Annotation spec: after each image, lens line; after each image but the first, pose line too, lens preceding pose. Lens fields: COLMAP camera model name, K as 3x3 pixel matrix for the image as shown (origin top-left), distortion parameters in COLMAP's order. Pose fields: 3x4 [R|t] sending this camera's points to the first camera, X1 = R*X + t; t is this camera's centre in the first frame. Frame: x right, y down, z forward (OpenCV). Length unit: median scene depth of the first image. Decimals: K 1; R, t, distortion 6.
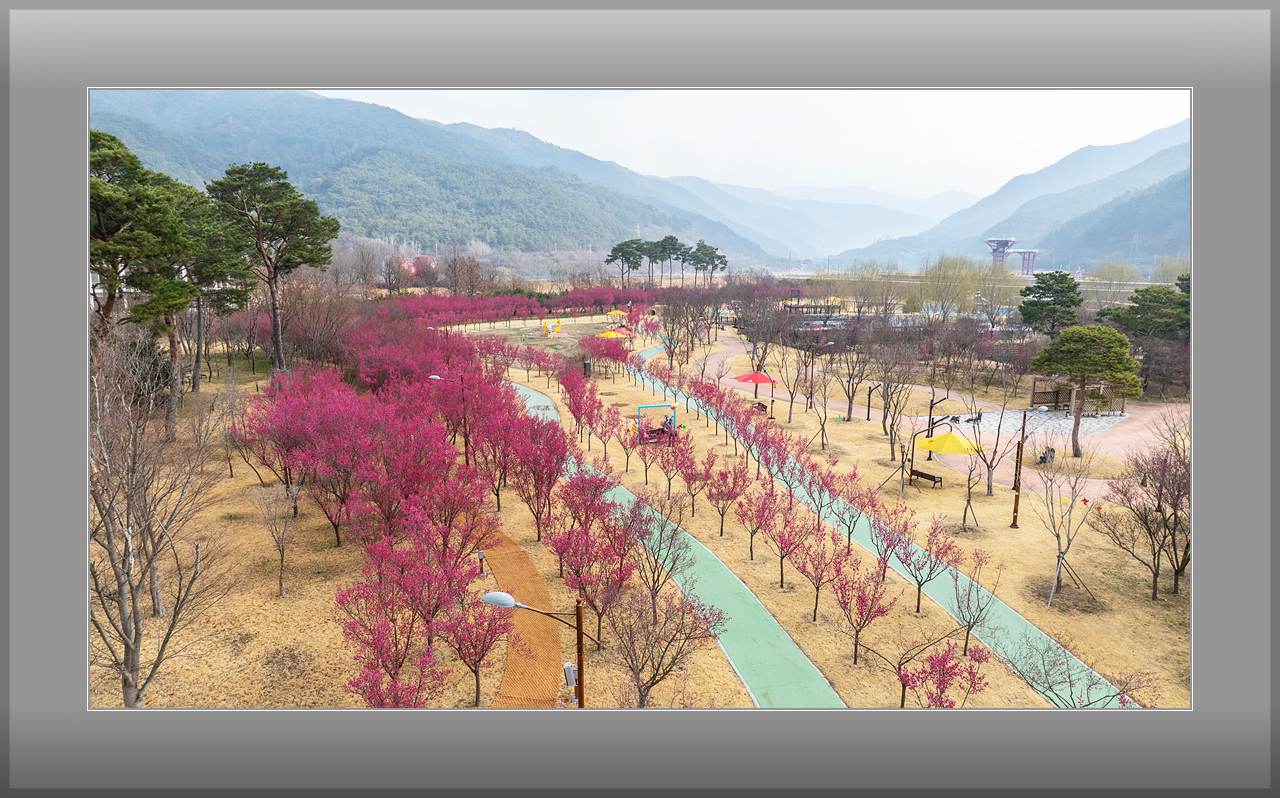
lens RADIAL K [[788.0, 0, 638.0], [0, 788.0, 402.2], [0, 0, 1]] dist [-0.036342, 0.035970]
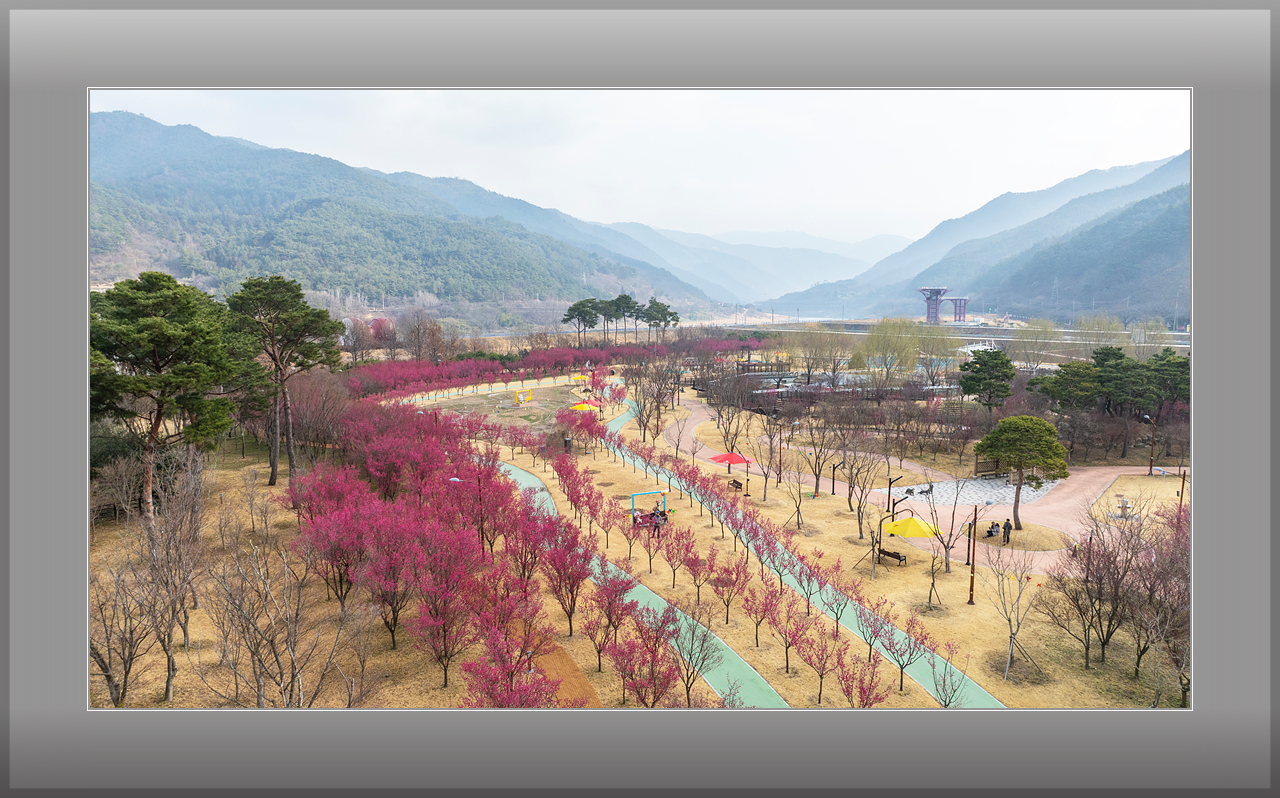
lens RADIAL K [[788.0, 0, 640.1], [0, 788.0, 400.0], [0, 0, 1]] dist [-0.036342, 0.035970]
pose [[0.997230, -0.020672, 0.071451, -0.019379], [0.024719, 0.998112, -0.056220, -0.019245], [-0.070154, 0.057831, 0.995858, -0.032182]]
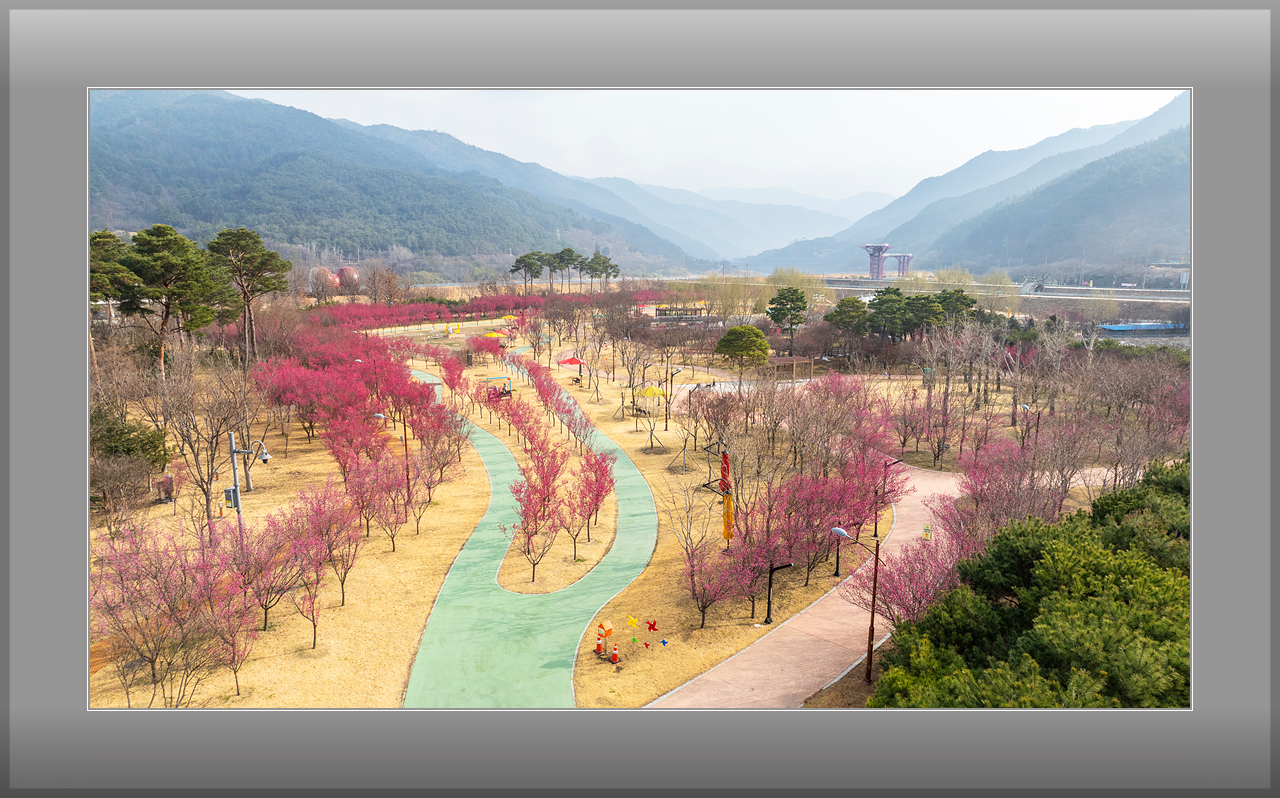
lens RADIAL K [[788.0, 0, 639.8], [0, 788.0, 402.3], [0, 0, 1]] dist [-0.036342, 0.035970]
pose [[0.995778, -0.021275, 0.089295, 0.050975], [0.021270, 0.999773, 0.001008, 0.018111], [-0.089297, 0.000896, 0.996005, -0.195983]]
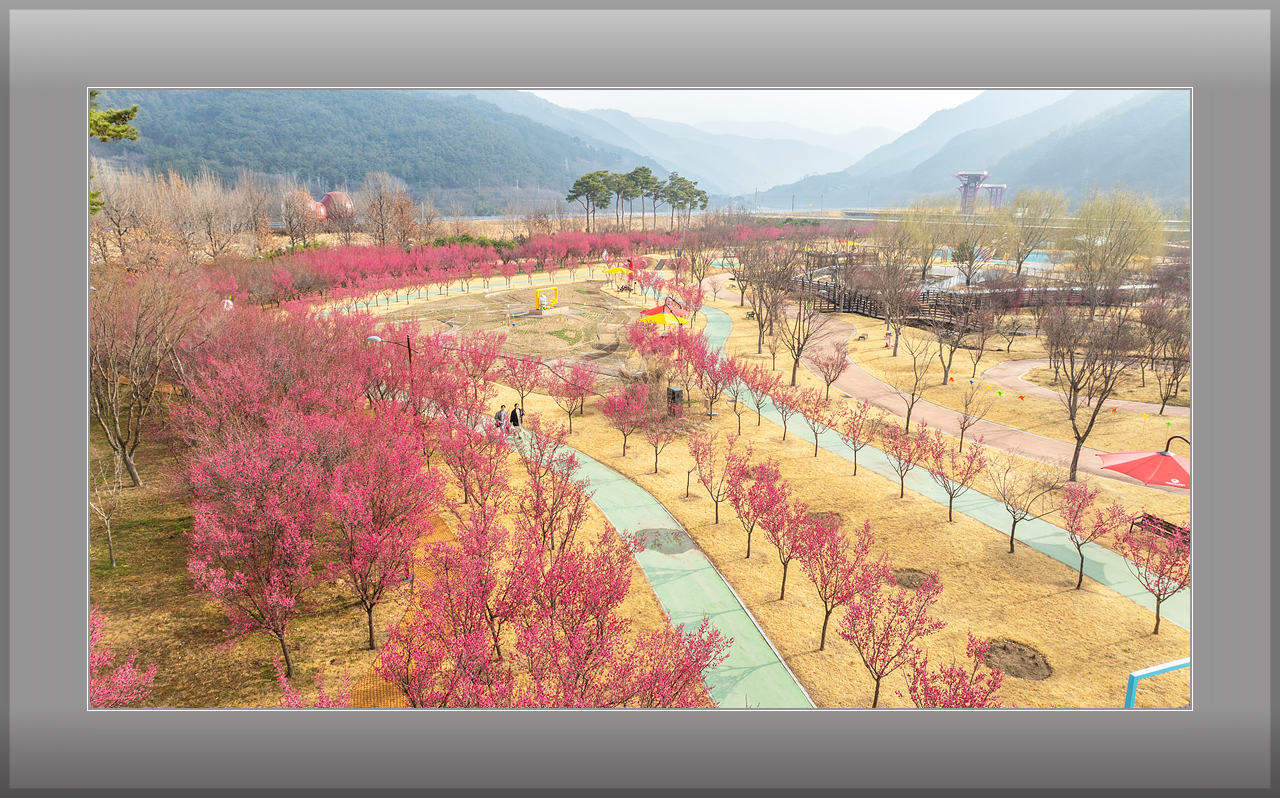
lens RADIAL K [[788.0, 0, 640.6], [0, 788.0, 404.1], [0, 0, 1]] dist [-0.036342, 0.035970]
pose [[0.994683, -0.028990, 0.098815, -0.065205], [0.021146, 0.996609, 0.079523, -0.038683], [-0.100785, -0.077011, 0.991923, 0.217577]]
